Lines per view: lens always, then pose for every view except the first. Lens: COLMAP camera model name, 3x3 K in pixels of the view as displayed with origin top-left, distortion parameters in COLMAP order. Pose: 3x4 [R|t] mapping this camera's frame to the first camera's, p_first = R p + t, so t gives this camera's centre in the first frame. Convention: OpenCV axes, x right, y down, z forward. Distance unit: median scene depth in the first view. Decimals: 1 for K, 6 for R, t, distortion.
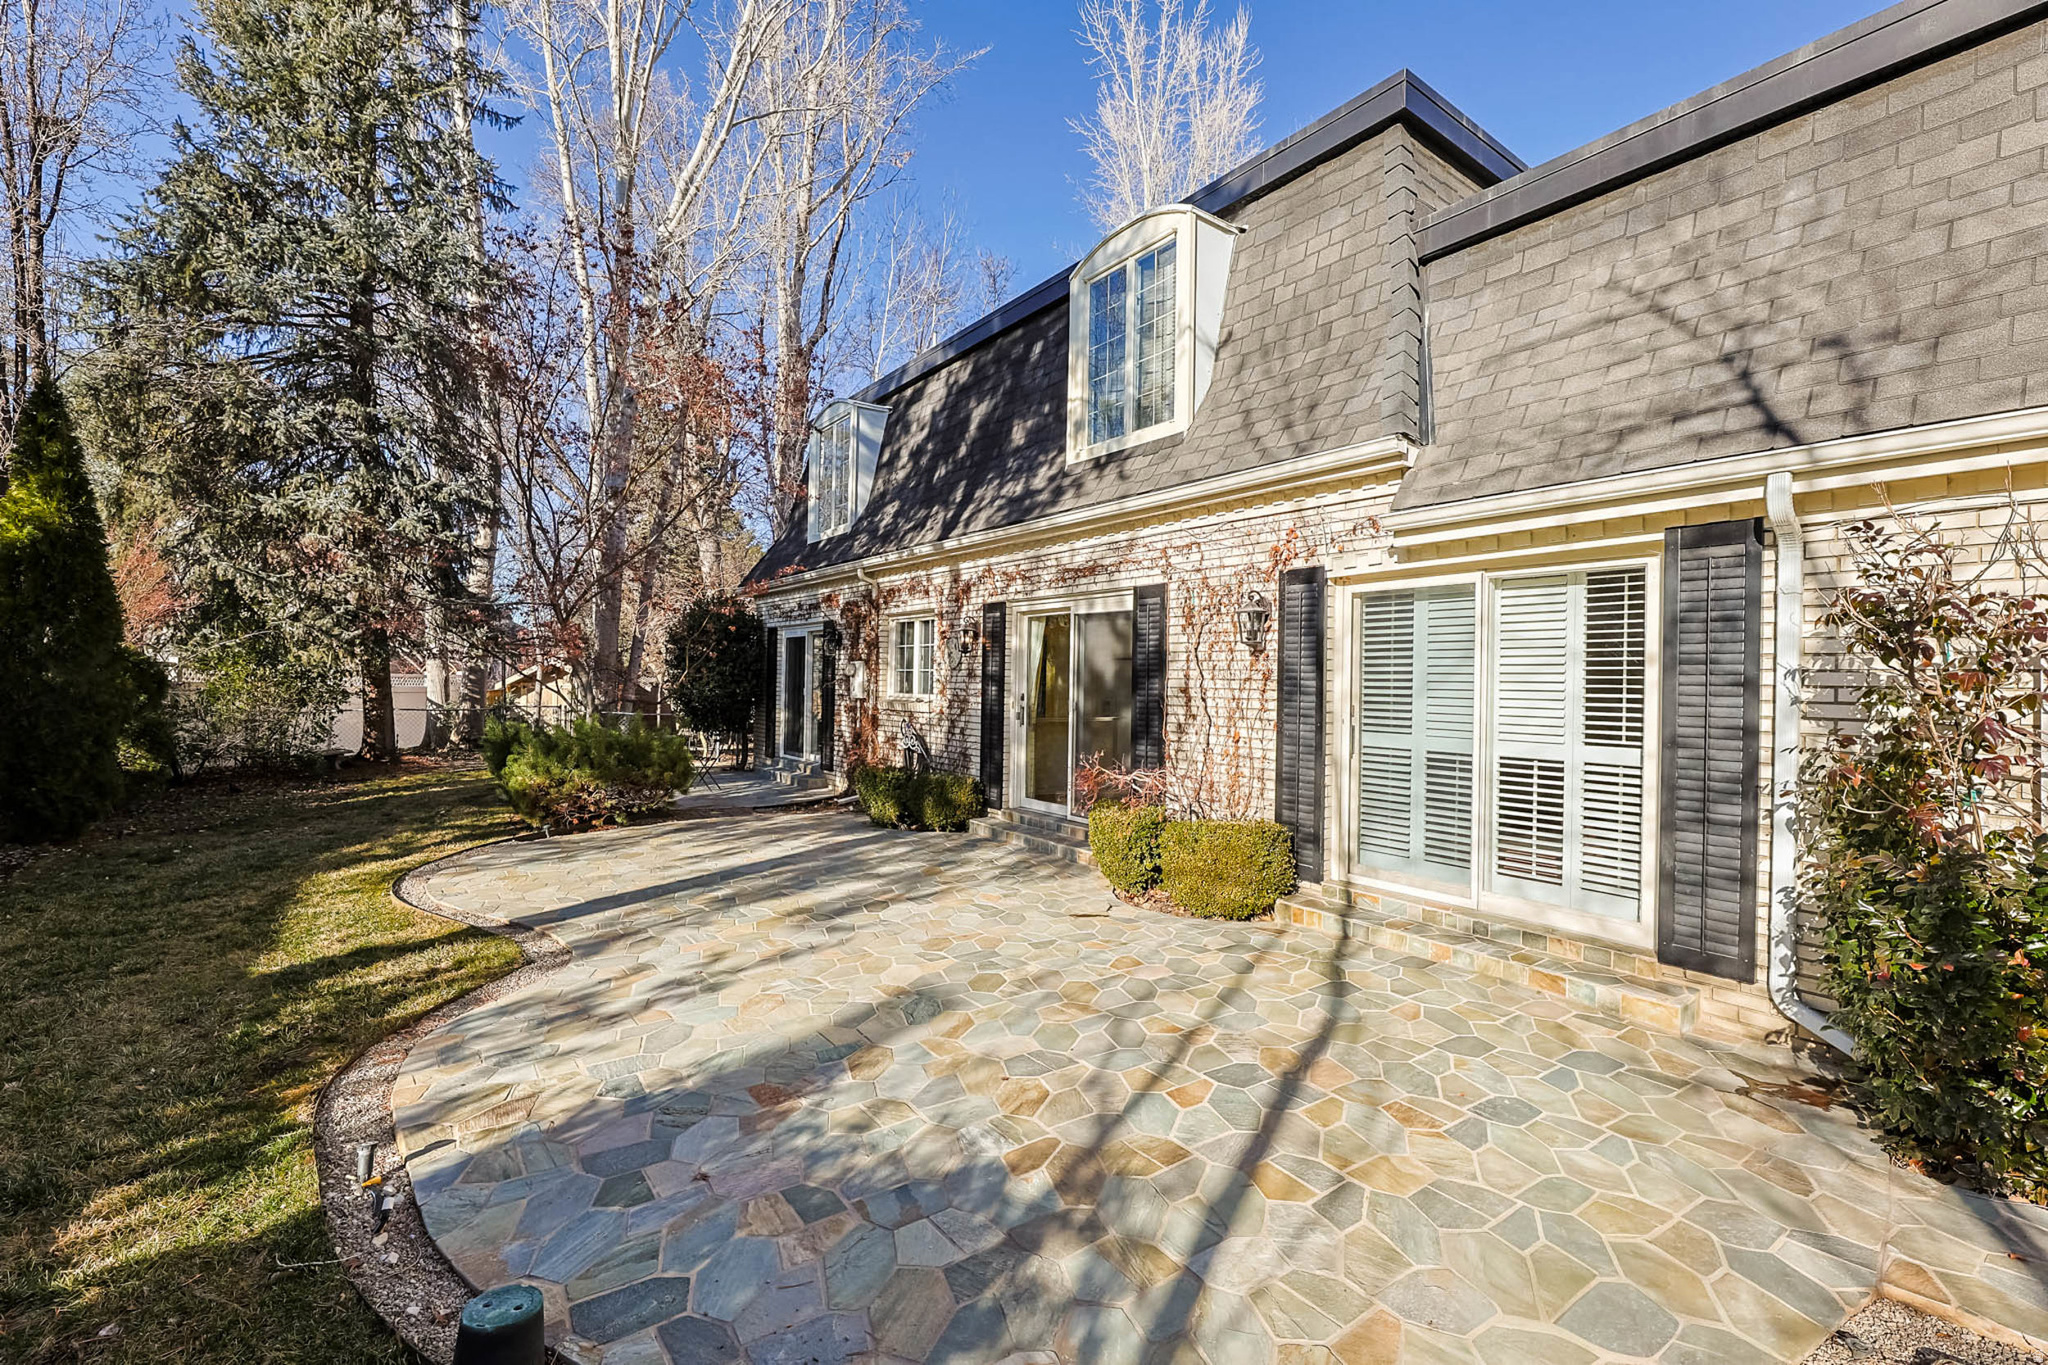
lens RADIAL K [[885.8, 0, 1024.0], [0, 885.8, 682.5], [0, 0, 1]] dist [-0.008971, -0.000130]
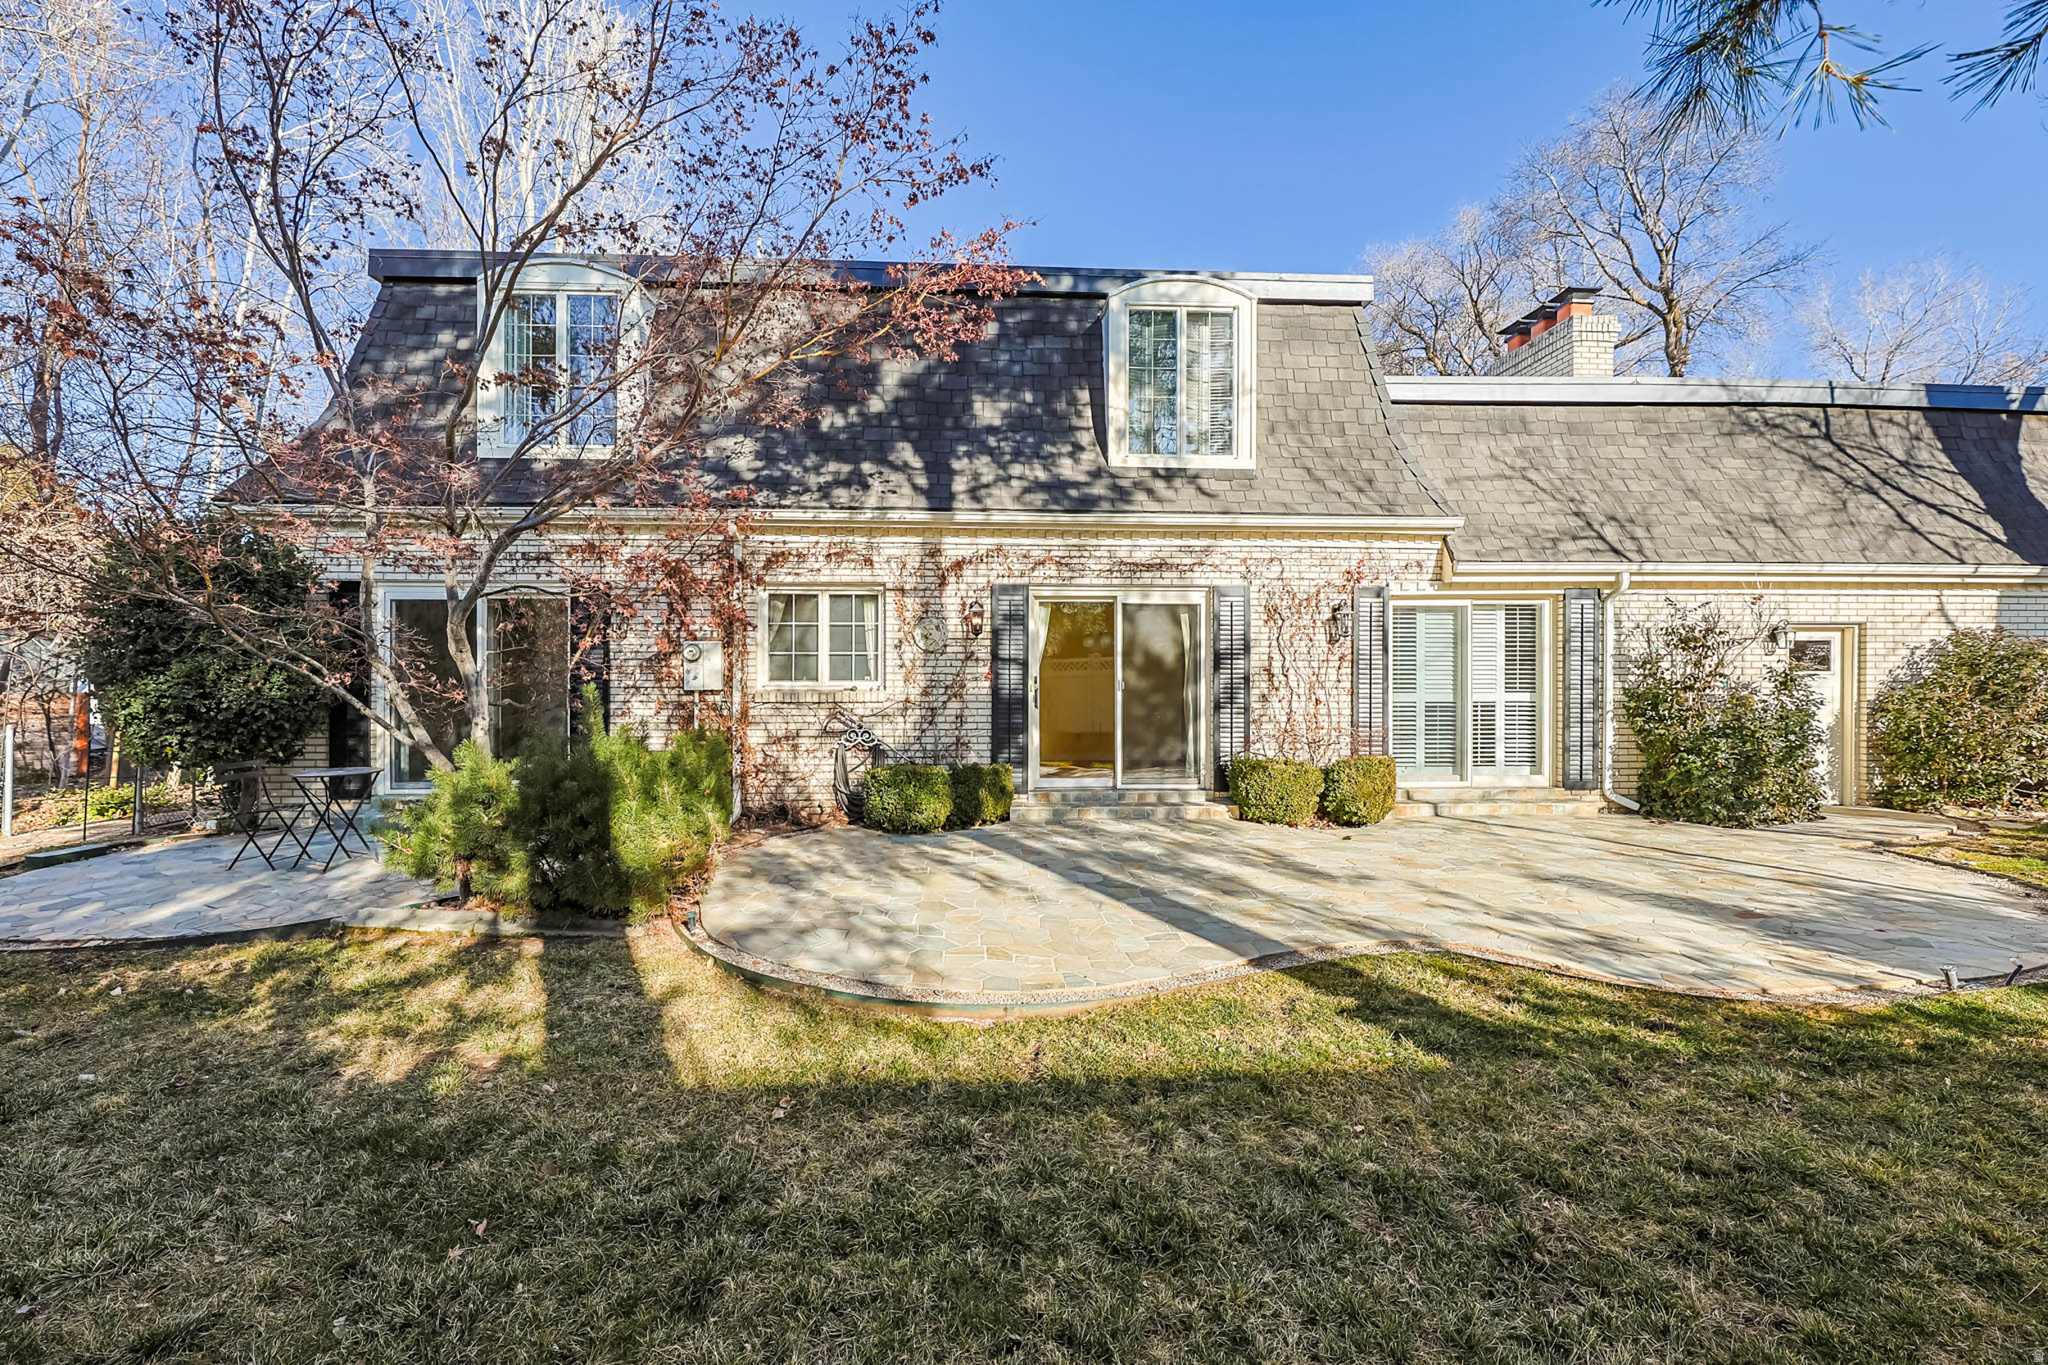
lens RADIAL K [[885.8, 0, 1024.0], [0, 885.8, 682.5], [0, 0, 1]] dist [-0.008971, -0.000130]
pose [[0.527456, -0.023280, 0.849263, -1.089363], [0.010099, 0.999726, 0.021132, -0.002695], [-0.849522, -0.002570, 0.527546, 0.593694]]
